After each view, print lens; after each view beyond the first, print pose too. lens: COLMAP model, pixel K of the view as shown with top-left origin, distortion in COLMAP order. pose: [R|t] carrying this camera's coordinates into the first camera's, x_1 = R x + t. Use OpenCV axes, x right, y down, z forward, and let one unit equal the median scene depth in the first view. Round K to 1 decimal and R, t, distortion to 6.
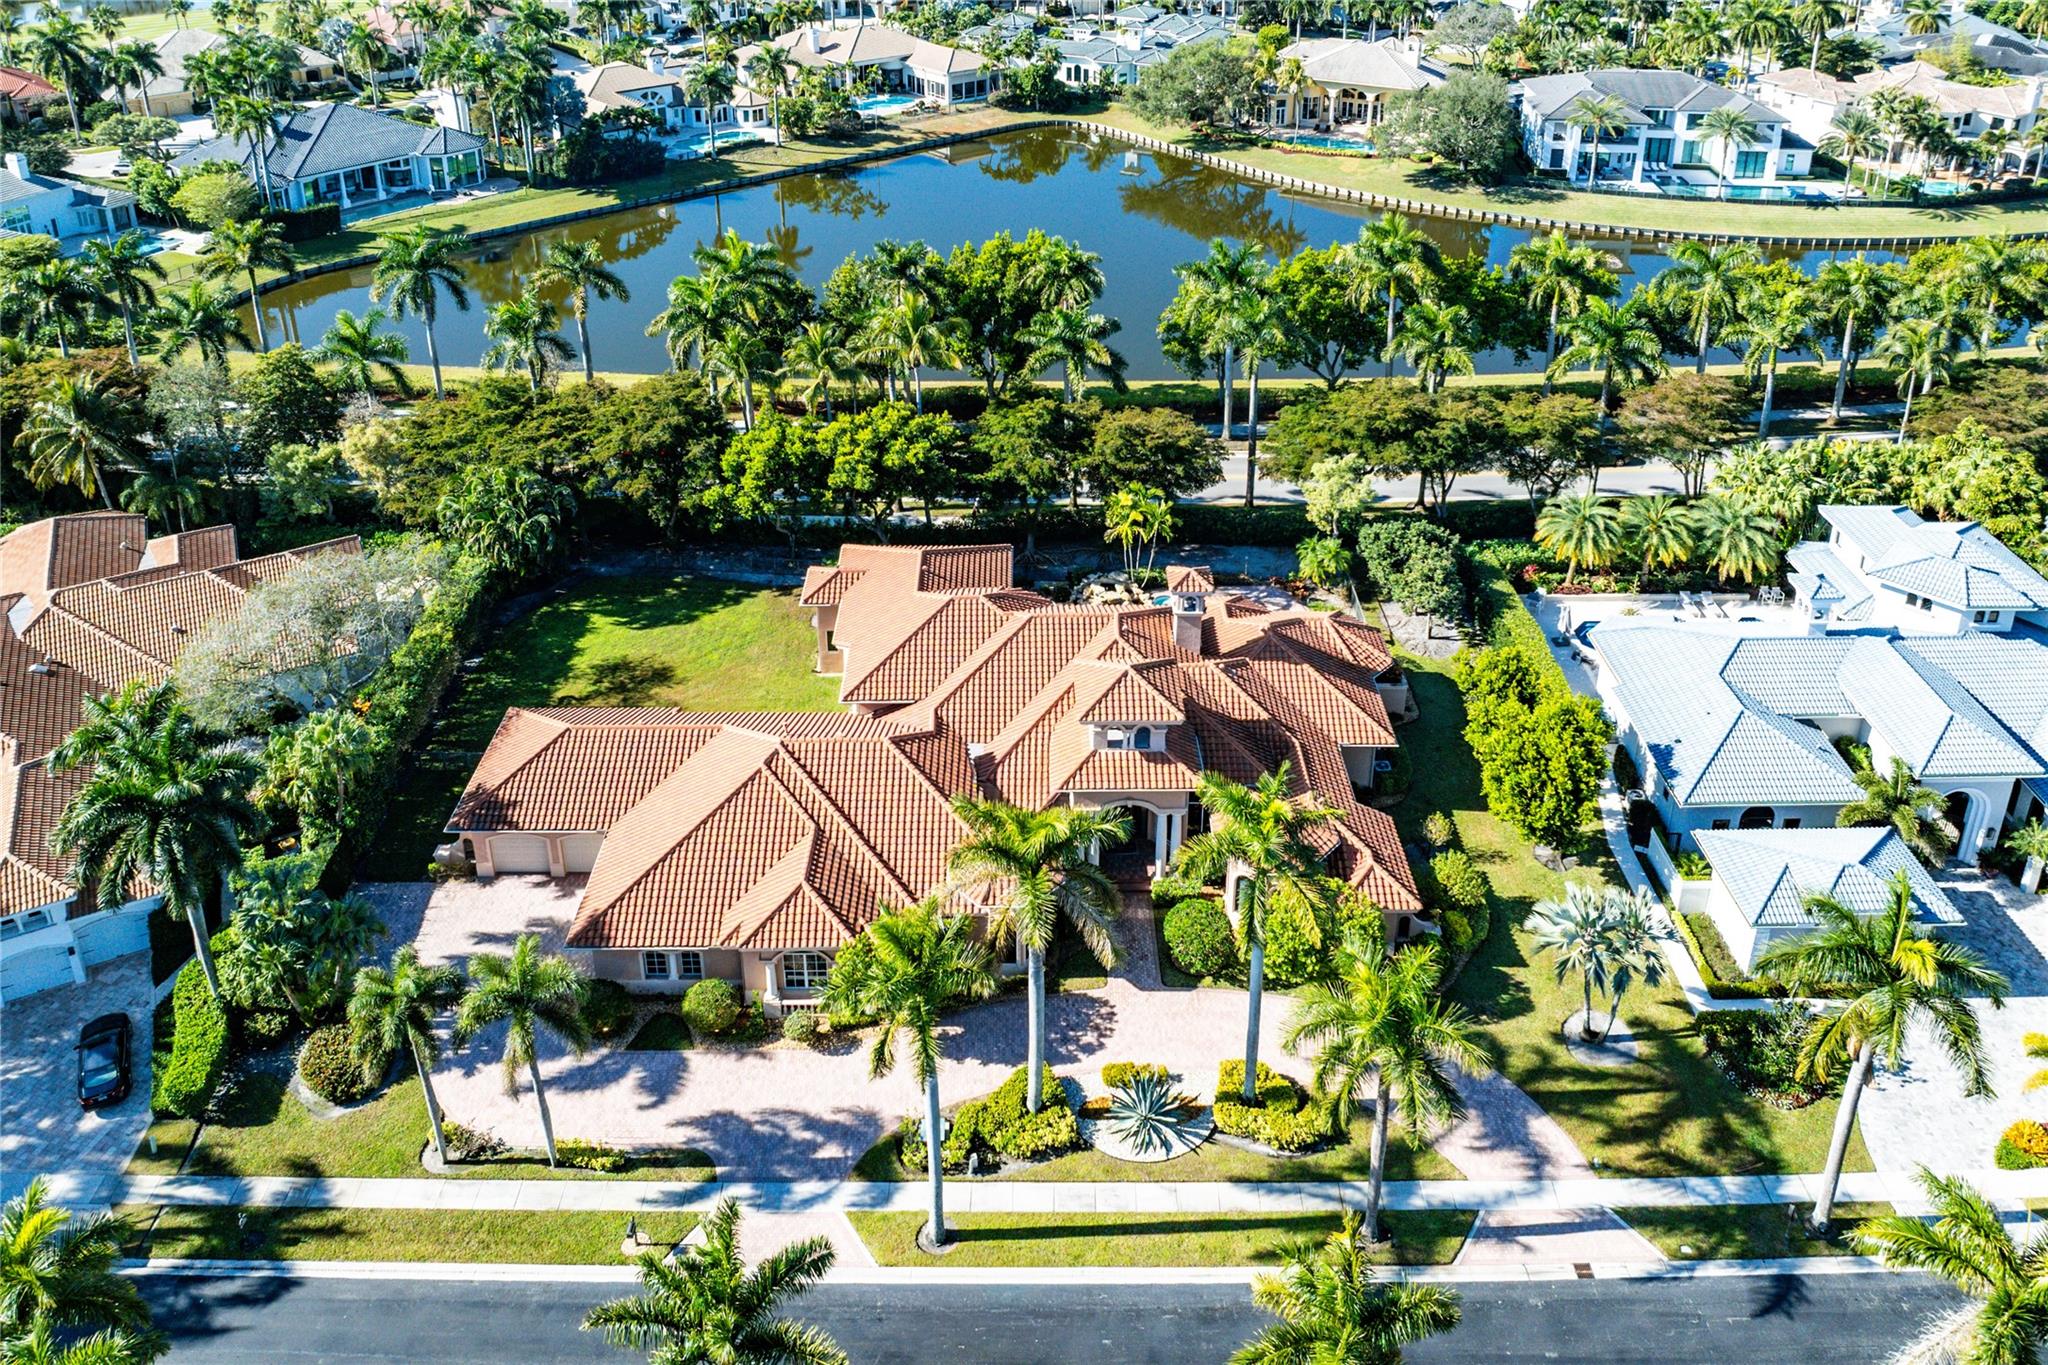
lens RADIAL K [[1516.4, 0, 1032.8], [0, 1516.4, 343.9], [0, 0, 1]] dist [-0.022772, 0.003264]
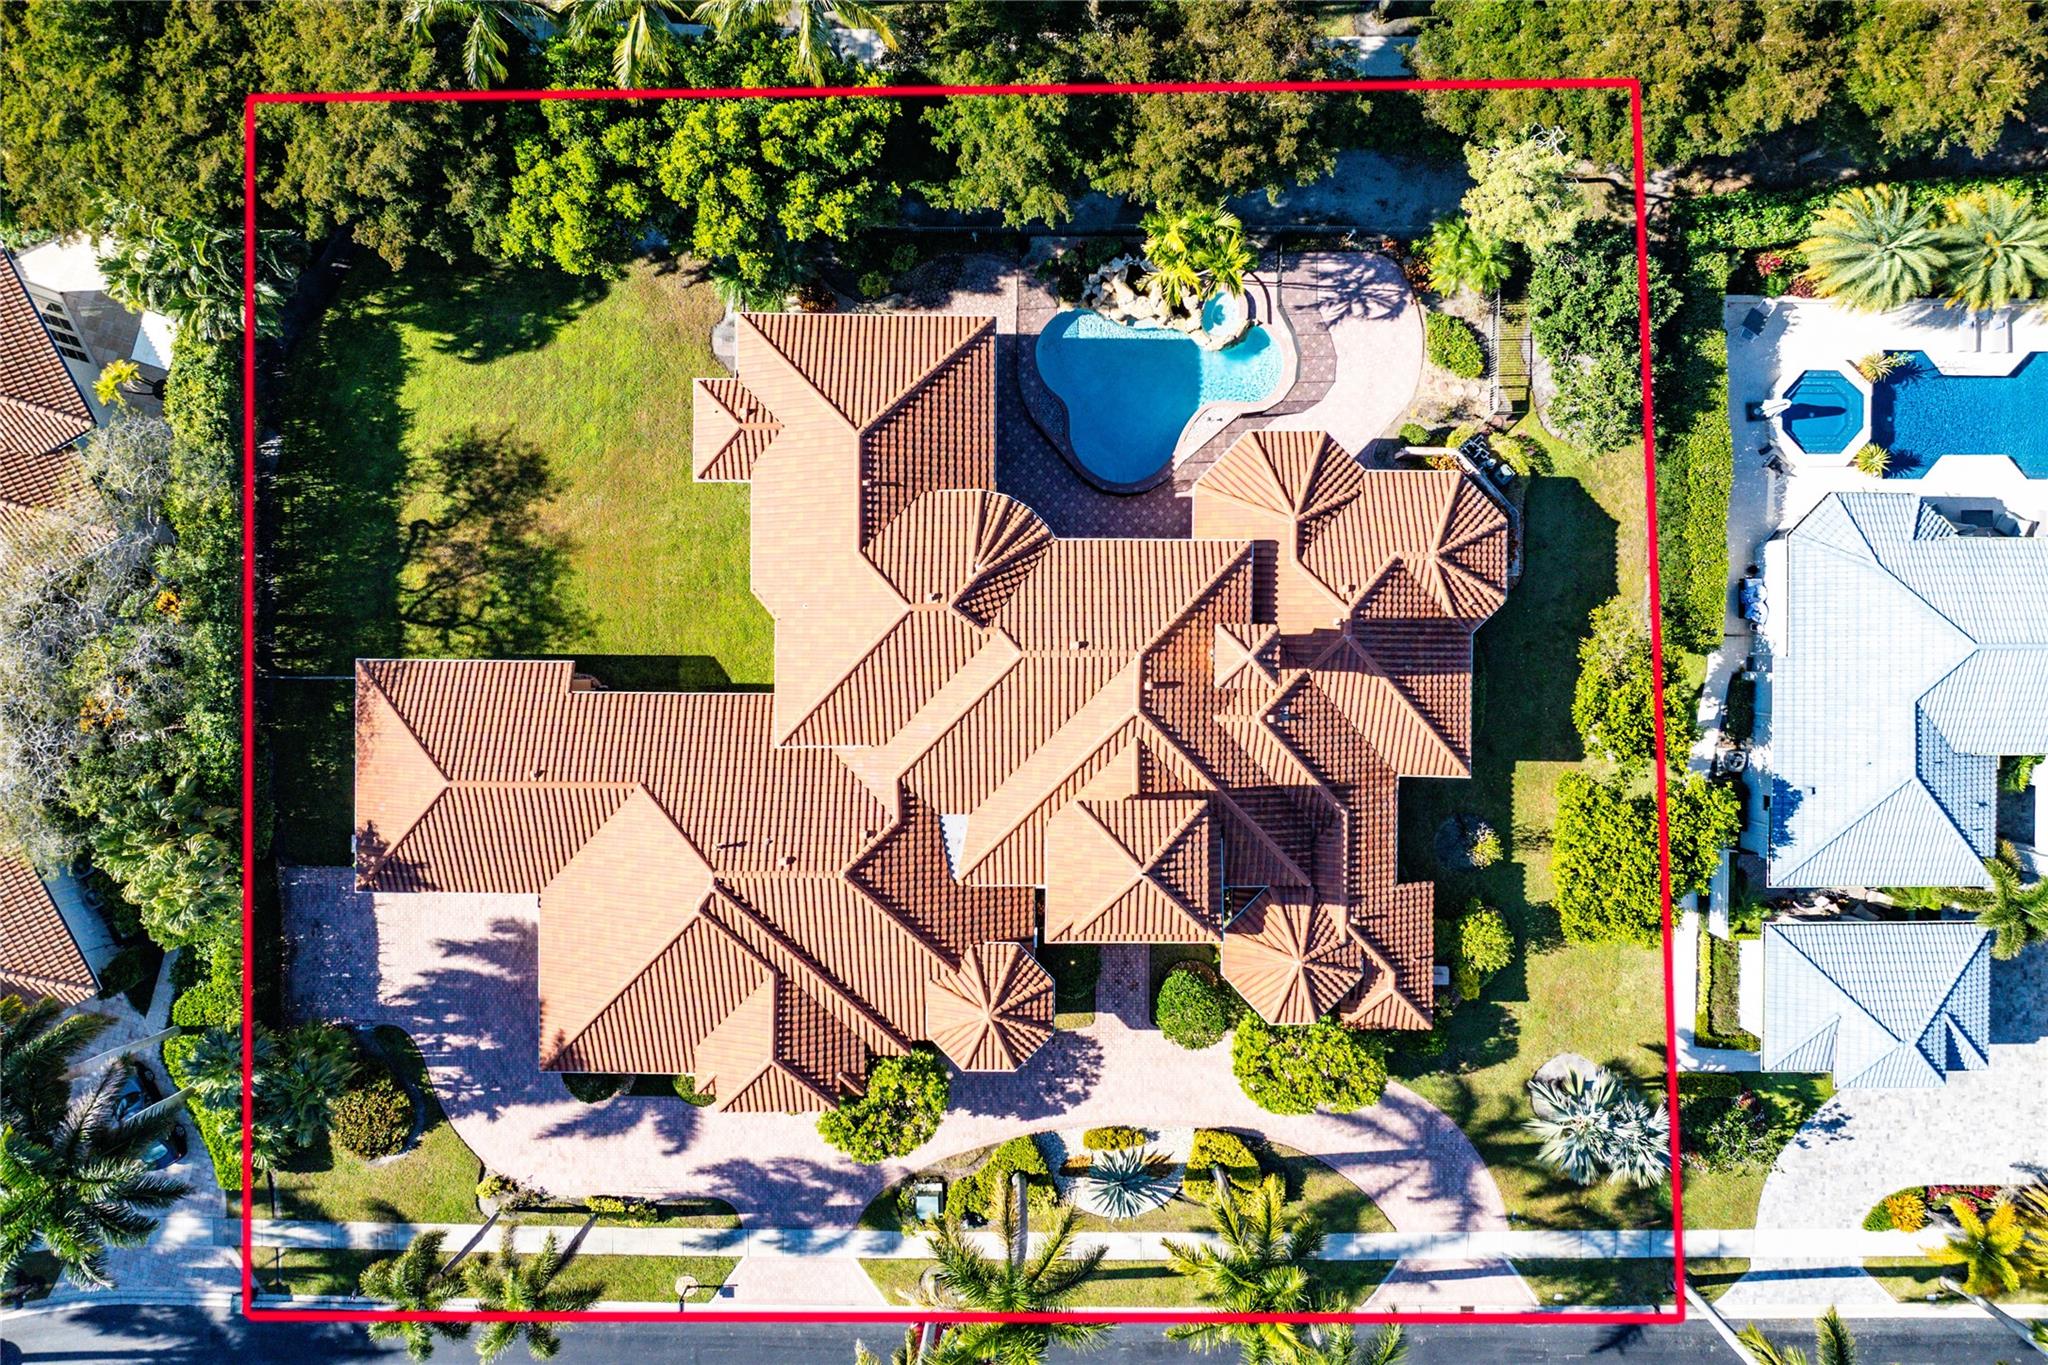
lens RADIAL K [[1408.5, 0, 1035.3], [0, 1408.5, 617.0], [0, 0, 1]] dist [0.005622, -0.048839]
pose [[0.999962, 0.007986, -0.003550, 0.010913], [0.000299, 0.374665, 0.927160, -0.574661], [0.008734, -0.927126, 0.374649, 0.962933]]
